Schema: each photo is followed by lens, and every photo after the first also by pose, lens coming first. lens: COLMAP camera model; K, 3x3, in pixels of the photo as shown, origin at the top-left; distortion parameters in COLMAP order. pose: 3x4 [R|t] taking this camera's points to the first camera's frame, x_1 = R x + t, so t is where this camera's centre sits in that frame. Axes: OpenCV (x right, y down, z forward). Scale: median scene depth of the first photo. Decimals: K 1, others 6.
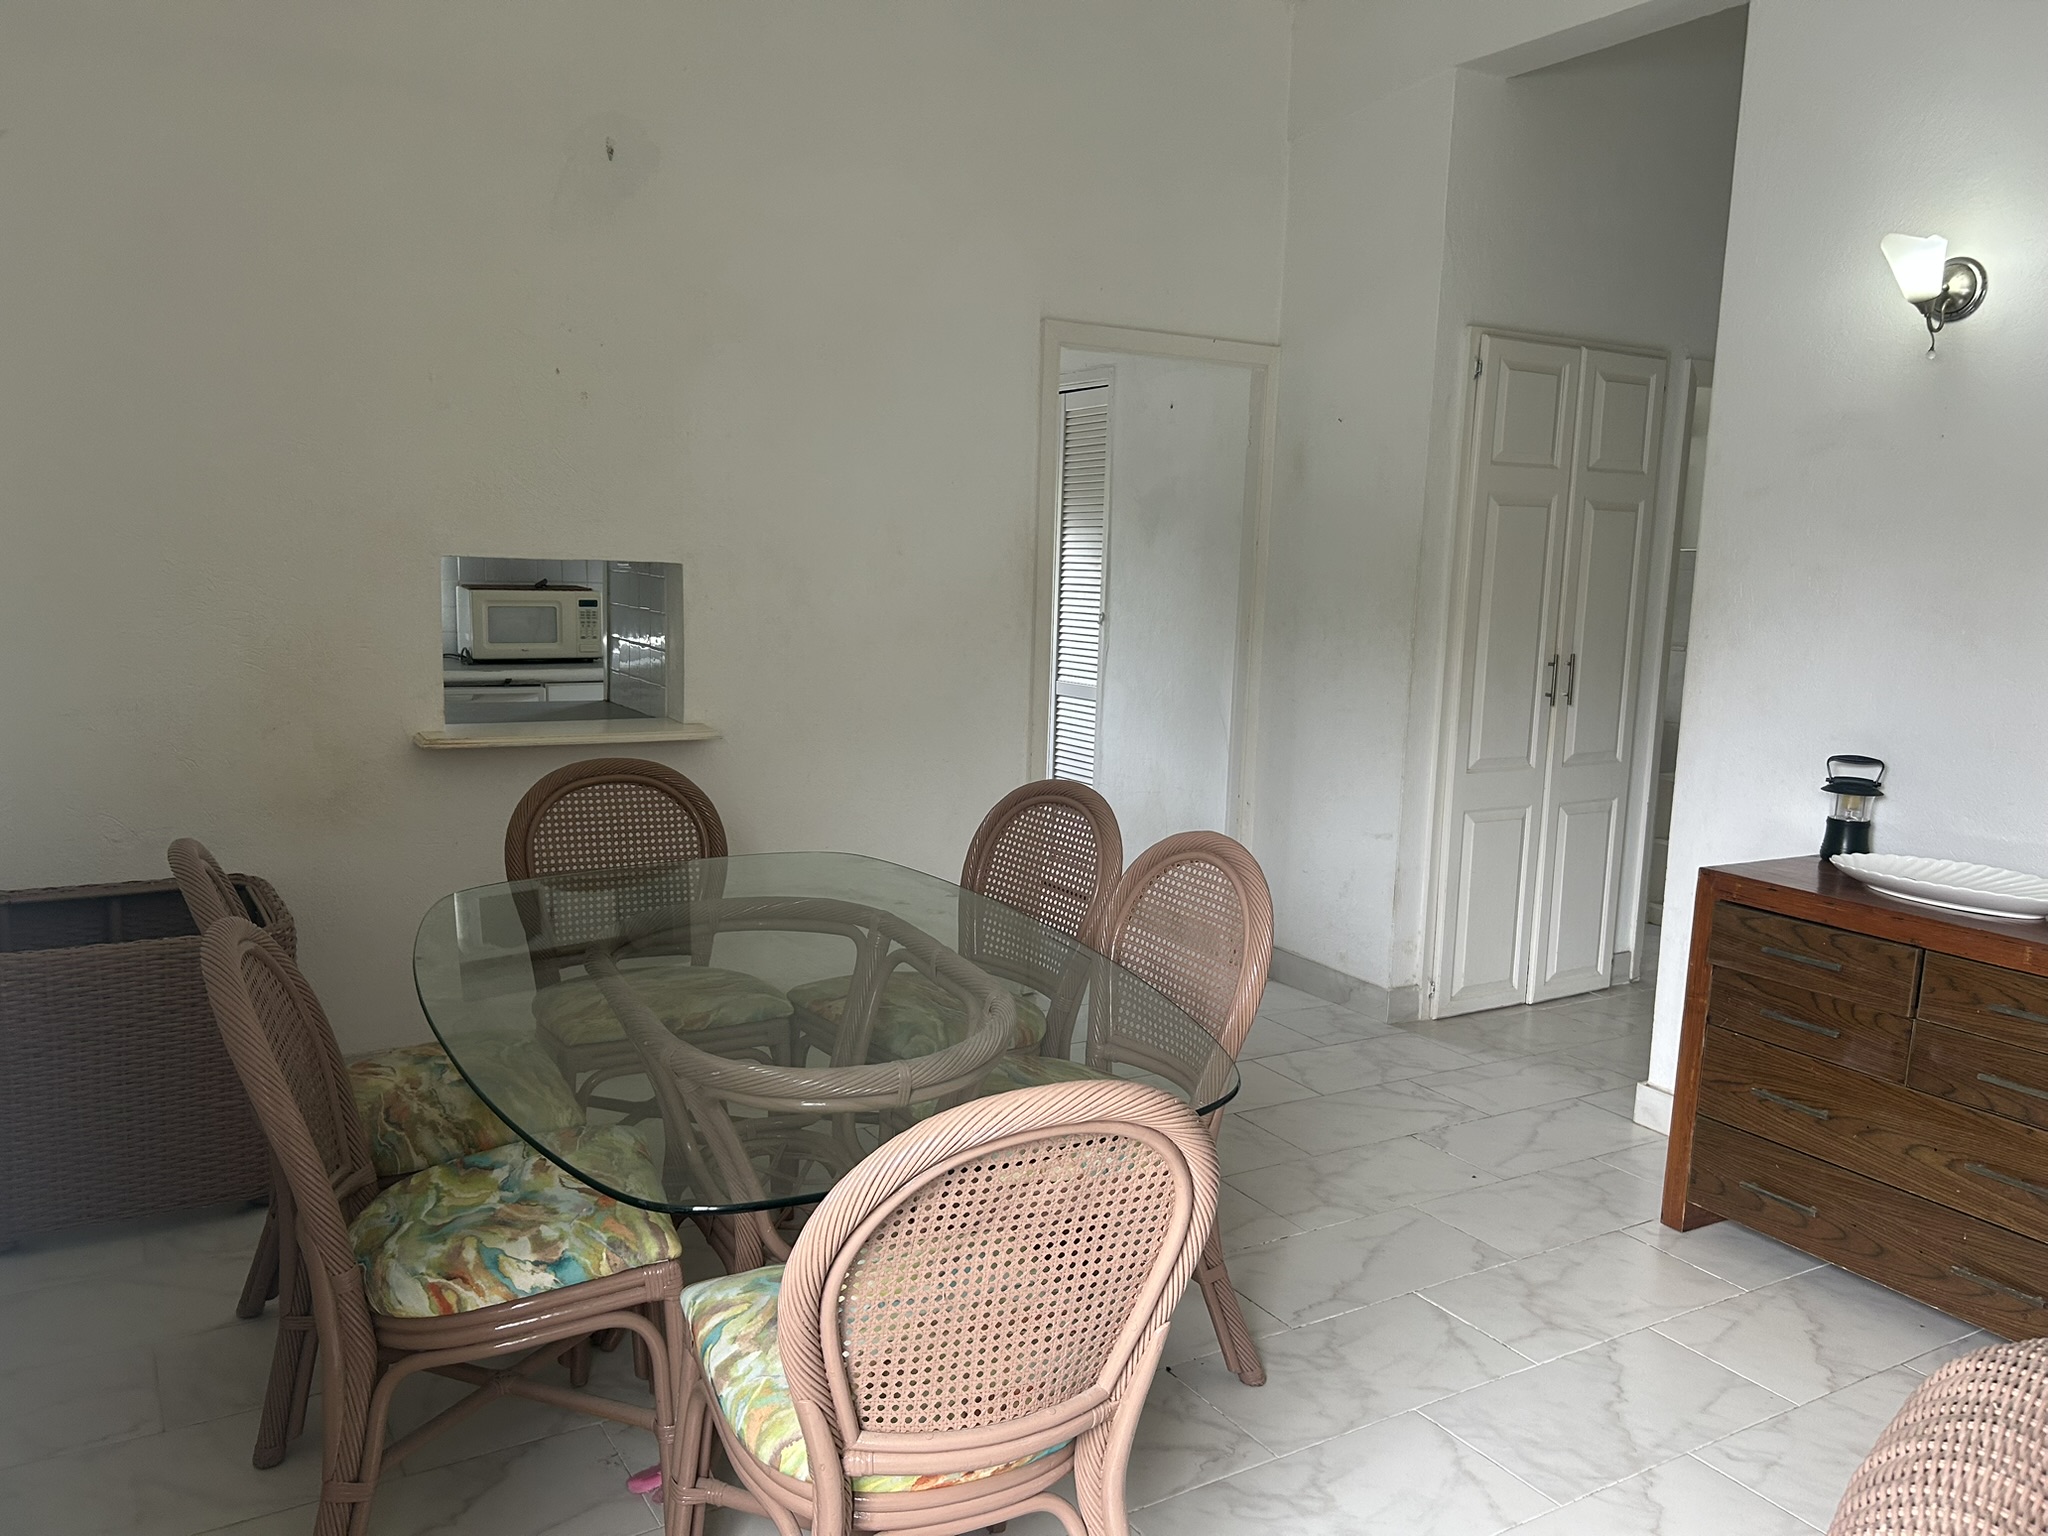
lens RADIAL K [[1566.0, 0, 1024.0], [0, 1566.0, 768.0], [0, 0, 1]] dist [0.007018, 0.001622]
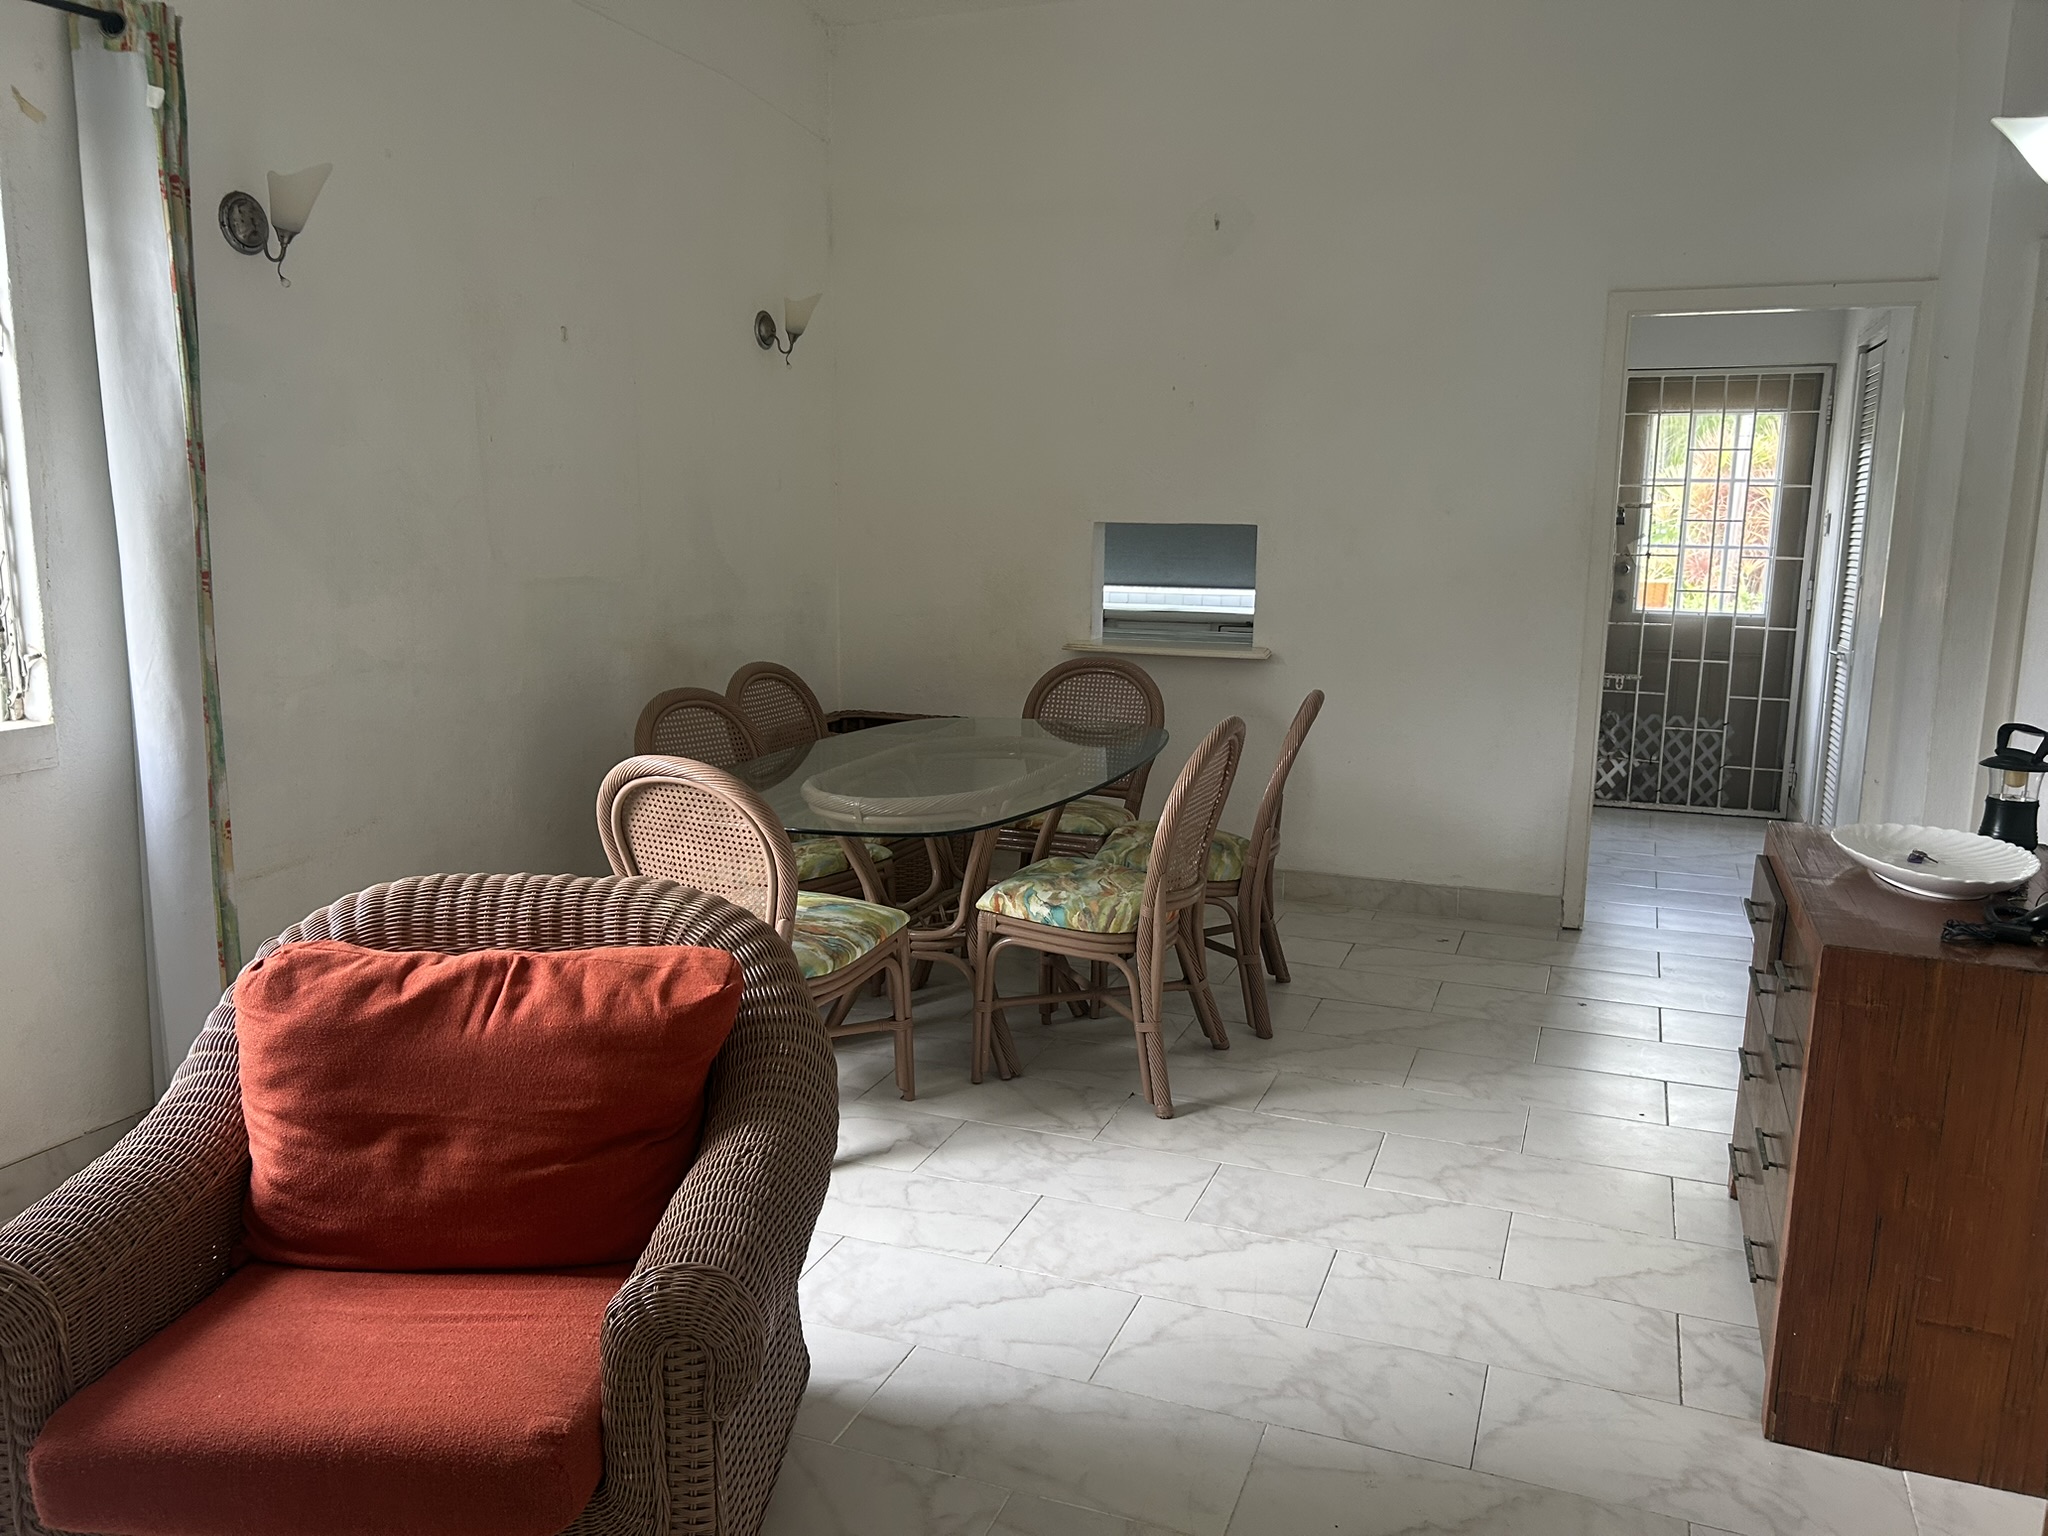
lens RADIAL K [[1576.6, 0, 1024.0], [0, 1576.6, 768.0], [0, 0, 1]] dist [0.074136, -0.062986]
pose [[0.608529, 0.108722, -0.786048, 0.938458], [-0.105013, 0.992891, 0.056034, 0.023980], [0.786552, 0.048446, 0.615620, 0.040529]]
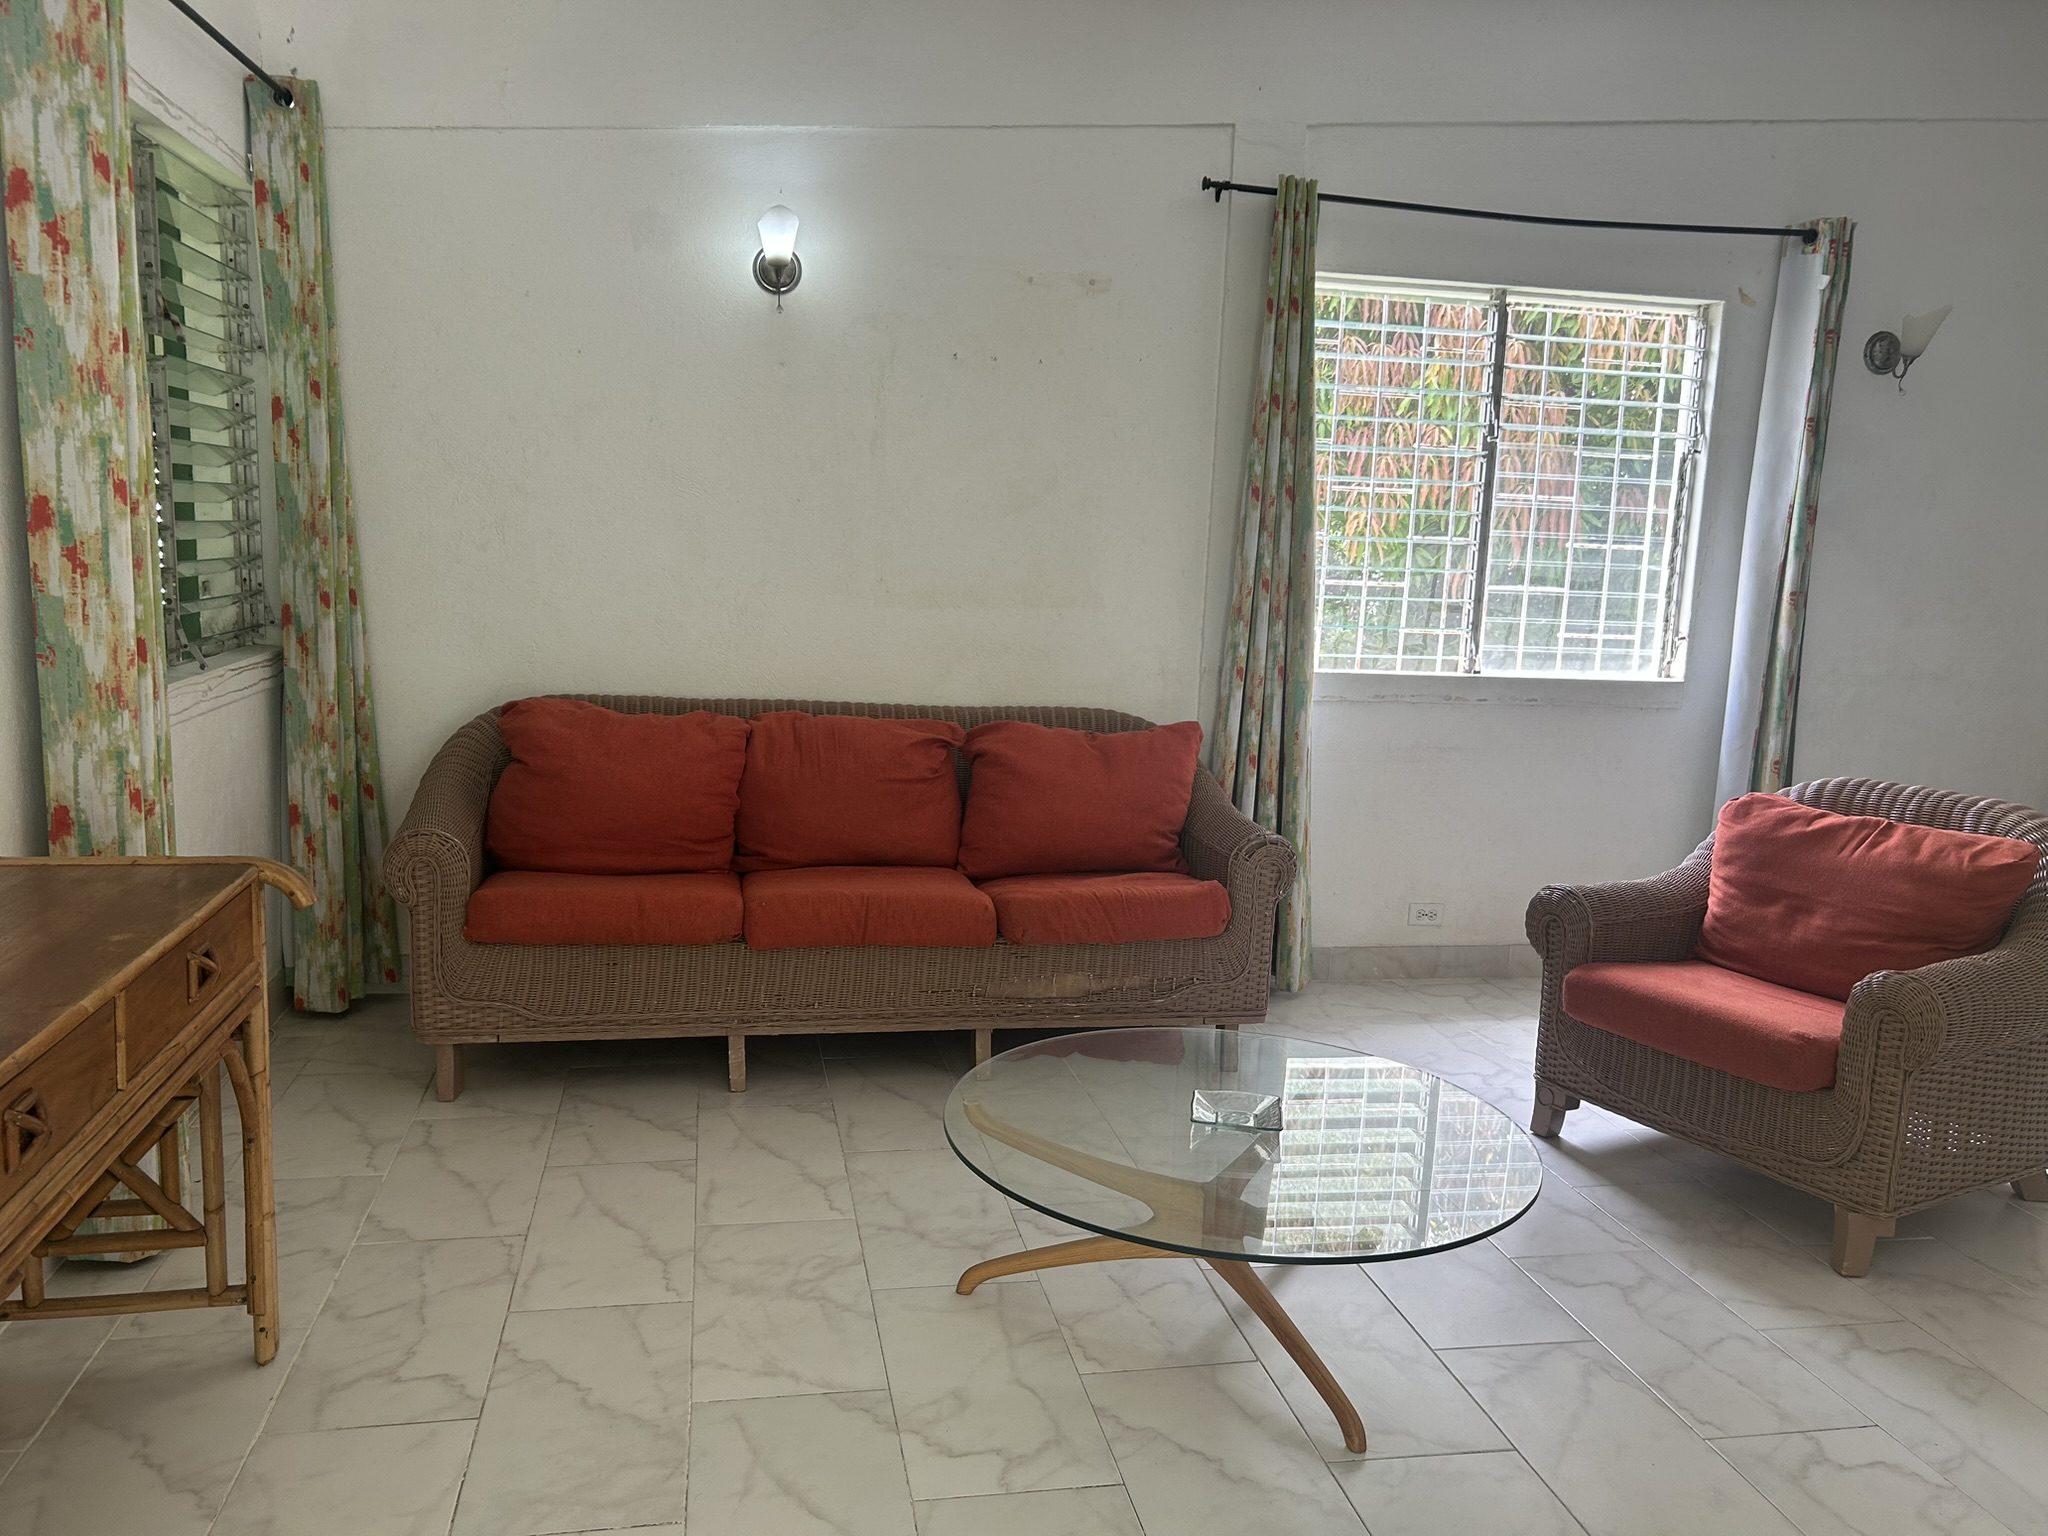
lens RADIAL K [[1543.5, 0, 1024.0], [0, 1543.5, 768.0], [0, 0, 1]] dist [0.112476, -0.178680]
pose [[-0.338956, 0.092684, -0.936226, 2.074641], [-0.187992, 0.968393, 0.163930, 0.119121], [0.921829, 0.231568, -0.310818, 0.124527]]
